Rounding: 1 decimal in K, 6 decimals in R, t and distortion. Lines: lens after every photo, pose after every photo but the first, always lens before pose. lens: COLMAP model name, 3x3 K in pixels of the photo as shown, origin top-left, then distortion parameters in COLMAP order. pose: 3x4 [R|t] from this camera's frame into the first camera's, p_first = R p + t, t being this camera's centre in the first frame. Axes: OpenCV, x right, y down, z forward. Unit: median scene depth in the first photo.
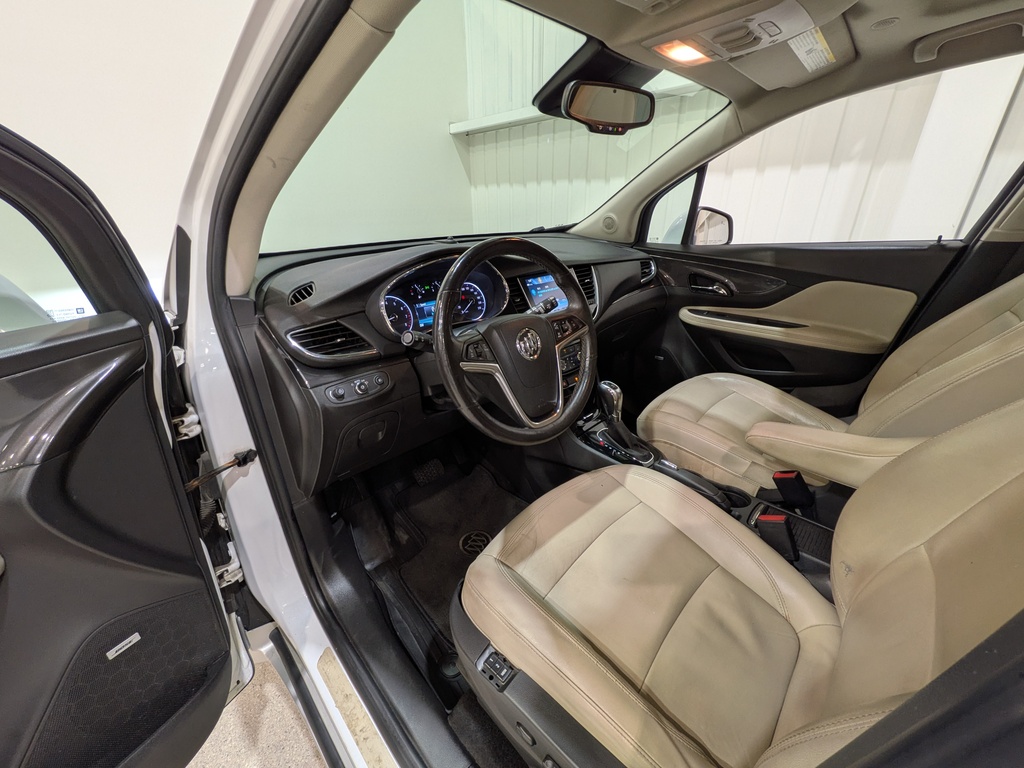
lens RADIAL K [[411.1, 0, 518.8], [0, 411.1, 377.6], [0, 0, 1]] dist [-0.004859, -0.000177]
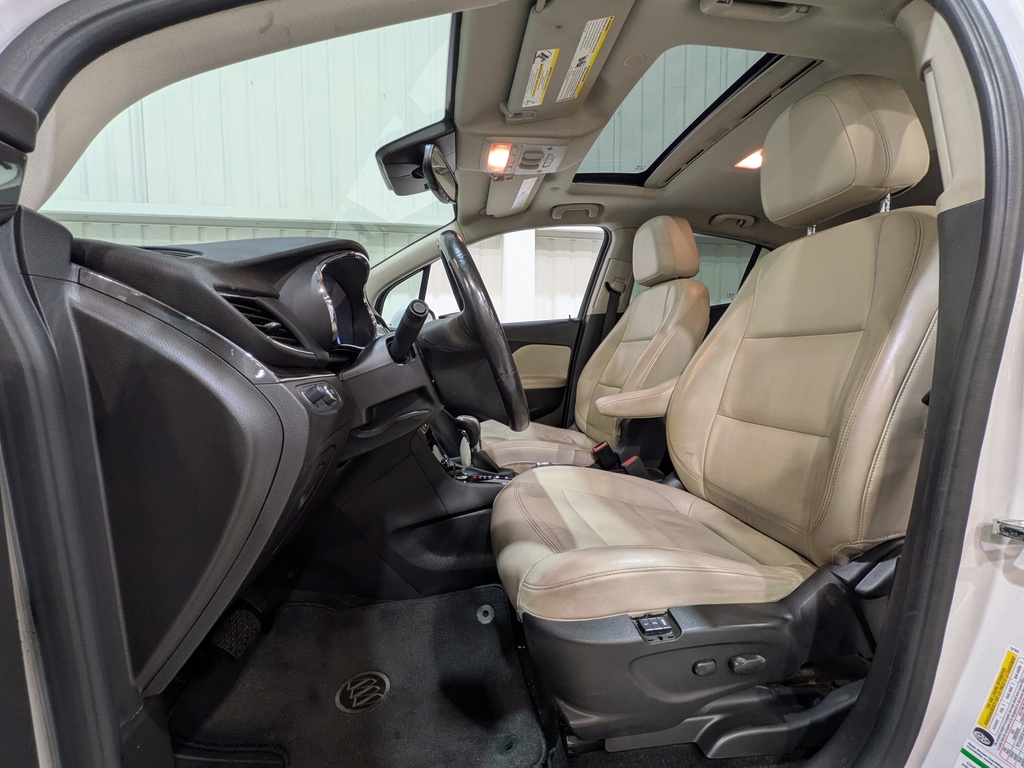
lens RADIAL K [[411.1, 0, 500.5], [0, 411.1, 385.3], [0, 0, 1]] dist [-0.004859, -0.000177]
pose [[0.583061, -0.036377, 0.811614, -0.522367], [0.325191, 0.925928, -0.192115, 0.157757], [-0.744507, 0.375945, 0.551702, 0.310001]]
